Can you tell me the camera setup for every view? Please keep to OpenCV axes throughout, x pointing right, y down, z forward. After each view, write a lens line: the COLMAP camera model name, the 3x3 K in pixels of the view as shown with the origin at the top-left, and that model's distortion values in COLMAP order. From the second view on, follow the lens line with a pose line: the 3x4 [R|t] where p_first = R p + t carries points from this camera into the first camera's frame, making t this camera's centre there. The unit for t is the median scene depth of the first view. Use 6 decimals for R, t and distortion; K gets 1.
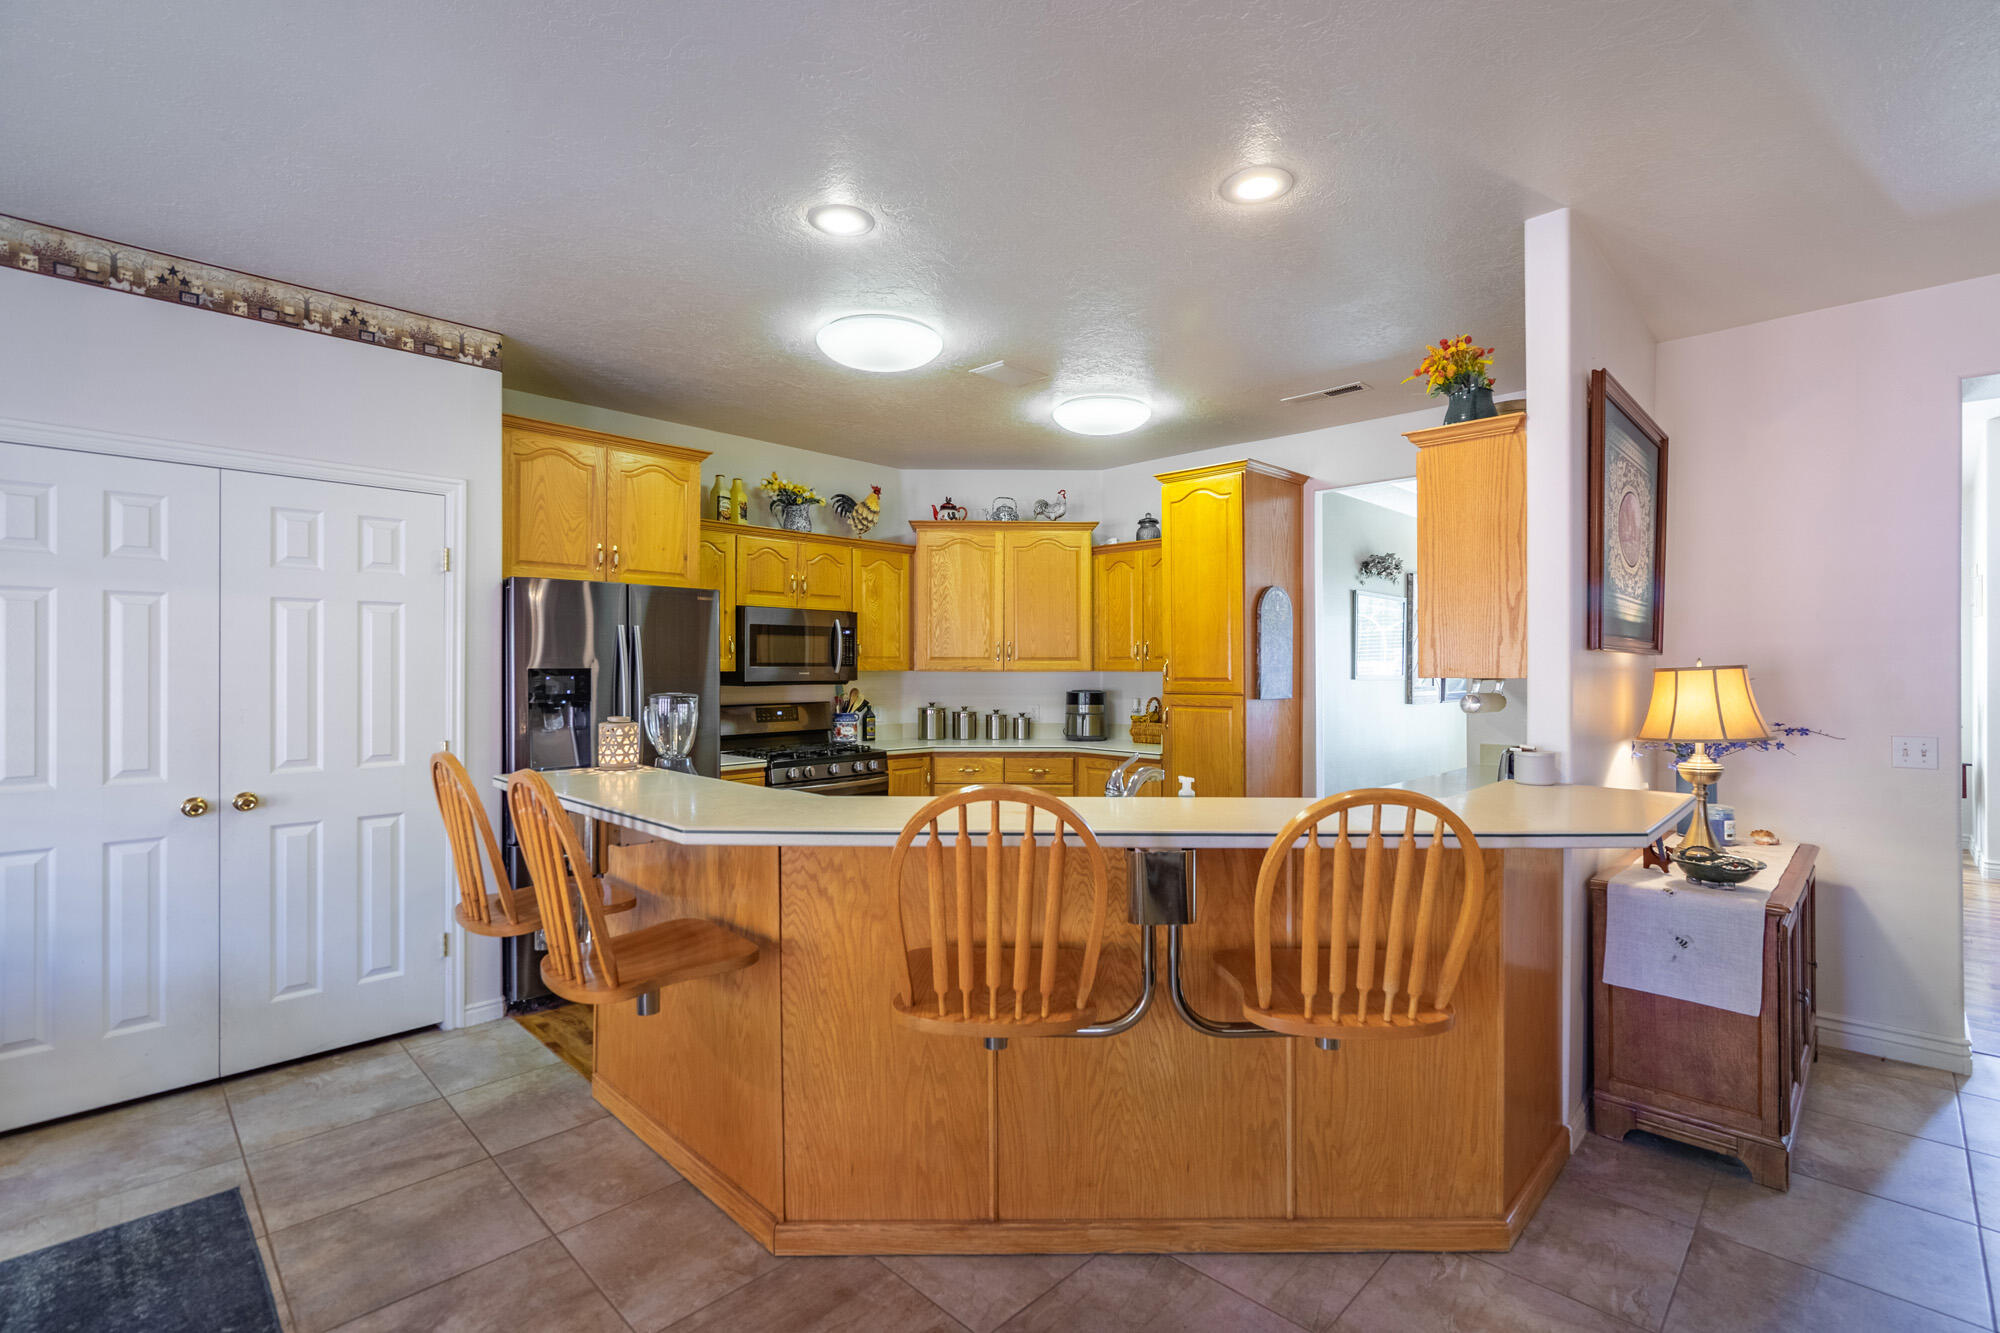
lens RADIAL K [[907.8, 0, 1010.9], [0, 907.8, 673.3], [0, 0, 1]] dist [-0.001116, 0.001549]
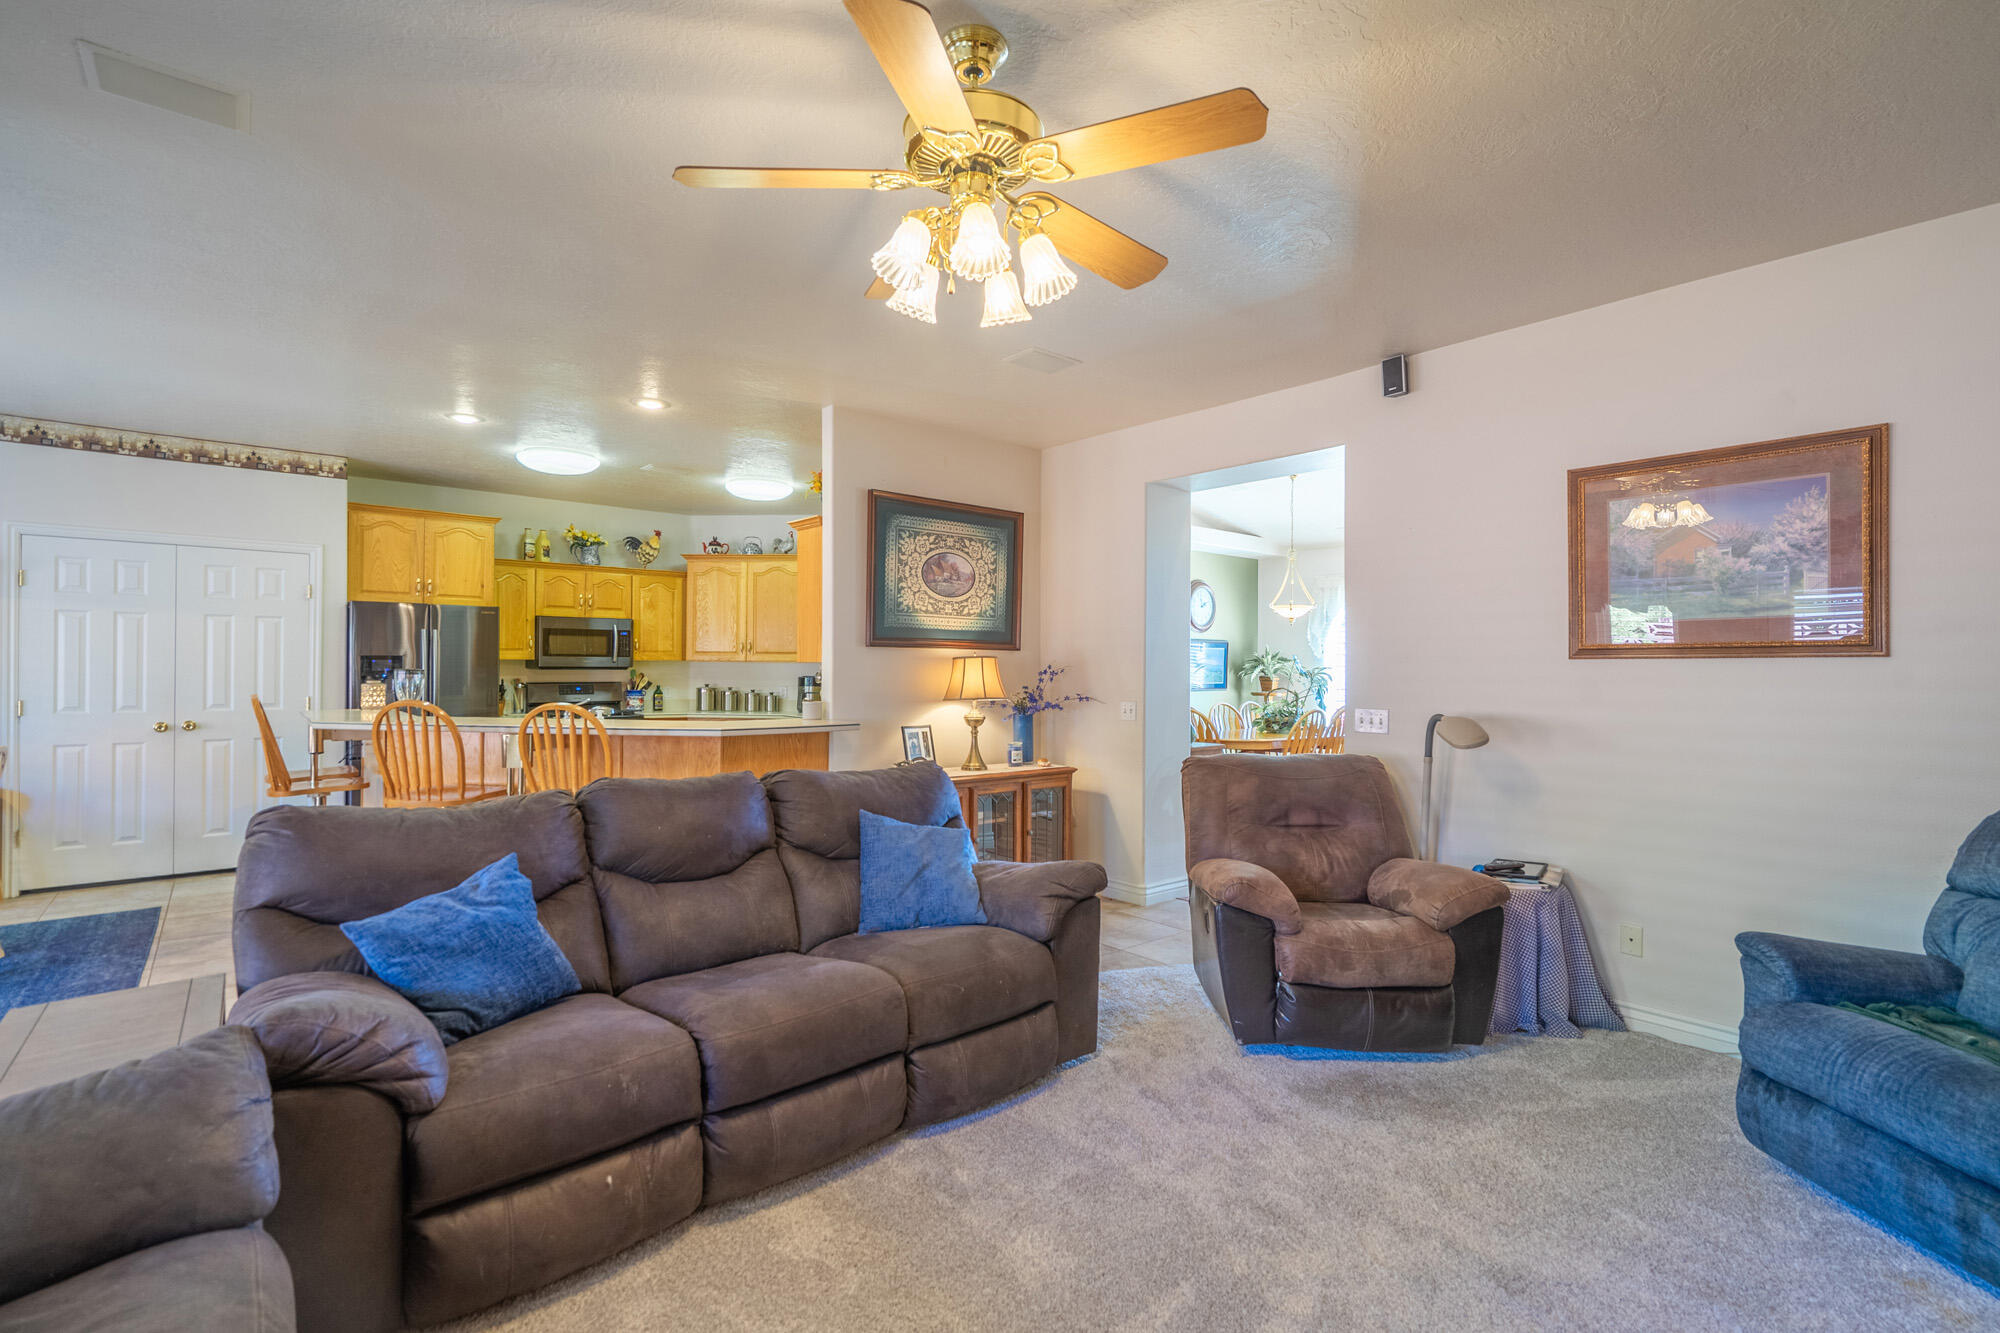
lens RADIAL K [[907.8, 0, 991.7], [0, 907.8, 670.6], [0, 0, 1]] dist [-0.001116, 0.001549]
pose [[0.994186, 0.010208, -0.107194, 0.610807], [-0.010148, 0.999948, 0.001111, 0.007001], [0.107199, -0.000017, 0.994238, -0.411481]]
